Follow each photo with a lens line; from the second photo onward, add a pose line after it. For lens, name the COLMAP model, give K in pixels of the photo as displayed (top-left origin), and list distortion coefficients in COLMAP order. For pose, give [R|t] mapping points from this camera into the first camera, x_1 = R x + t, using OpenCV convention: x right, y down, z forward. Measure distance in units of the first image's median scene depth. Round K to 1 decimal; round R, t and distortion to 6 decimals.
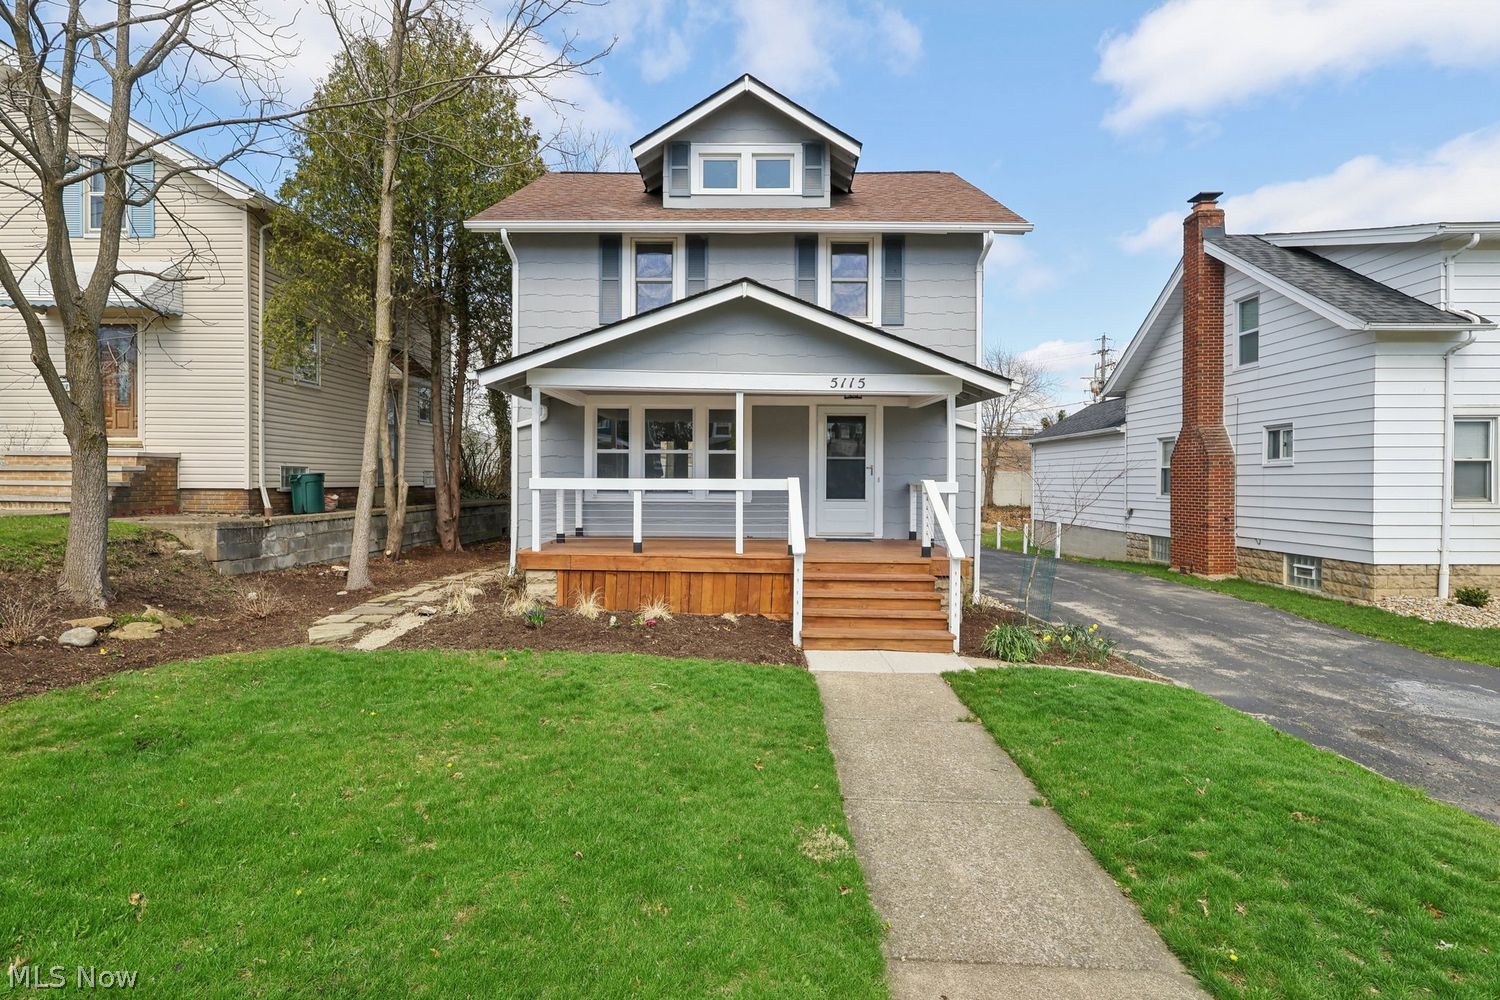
lens RADIAL K [[699.2, 0, 742.4], [0, 699.2, 493.0], [0, 0, 1]] dist [-0.009666, 0.003410]
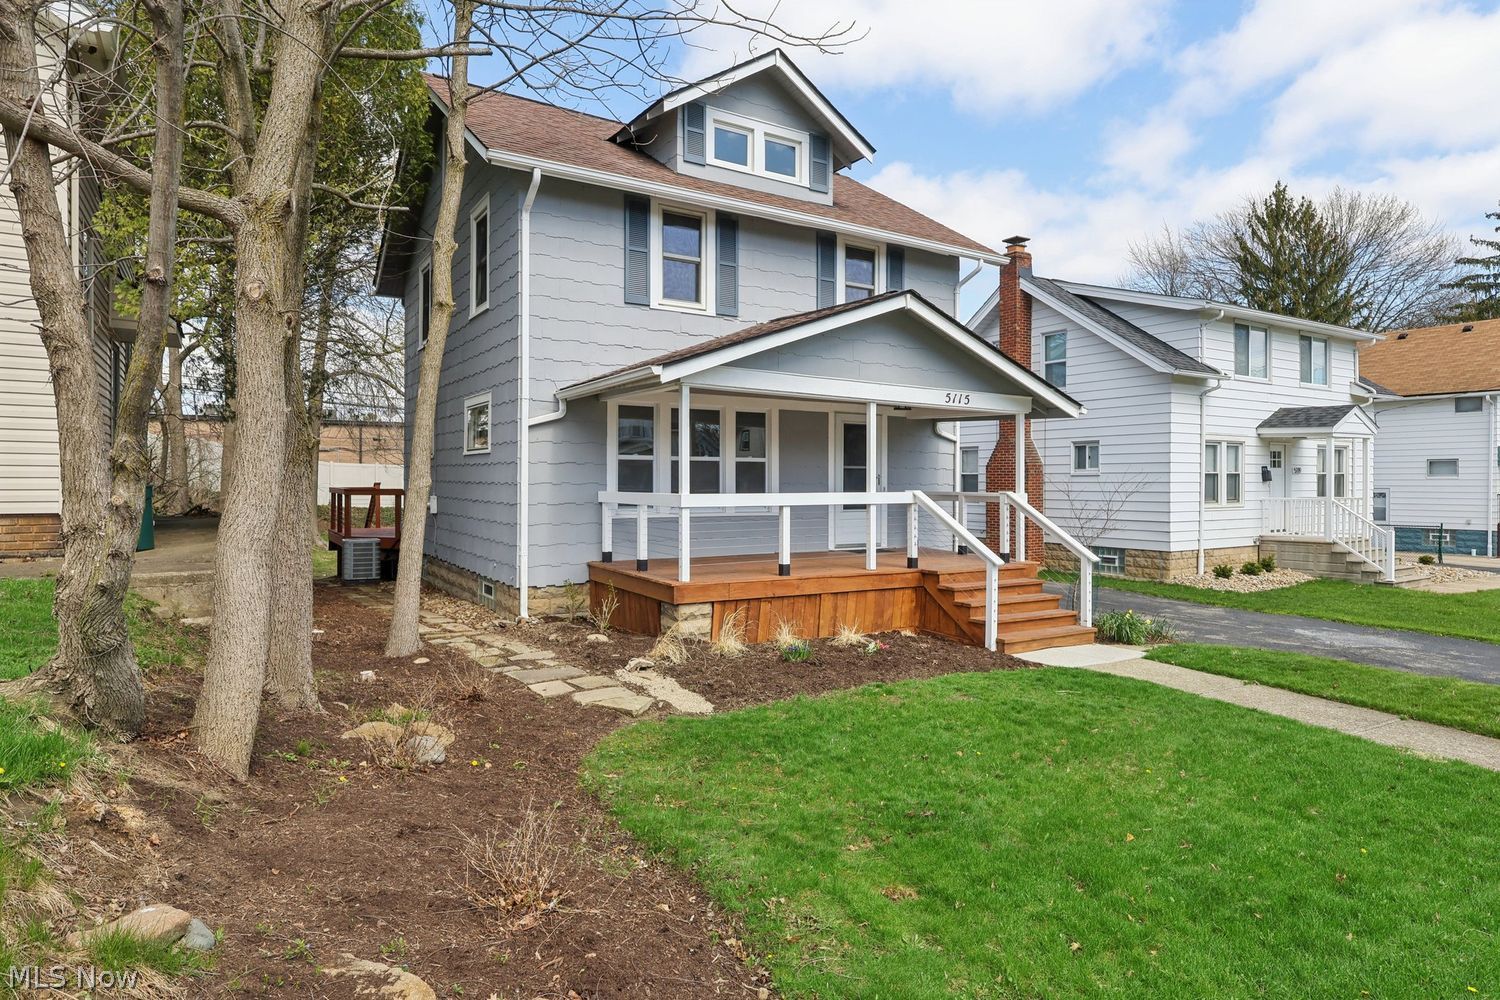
lens RADIAL K [[861.3, 0, 753.5], [0, 861.3, 492.9], [0, 0, 1]] dist [-0.011877, 0.000649]
pose [[0.834354, -0.009601, 0.551145, -0.642409], [0.011344, 0.999936, 0.000245, -0.017529], [-0.551112, 0.006048, 0.834409, 0.078480]]
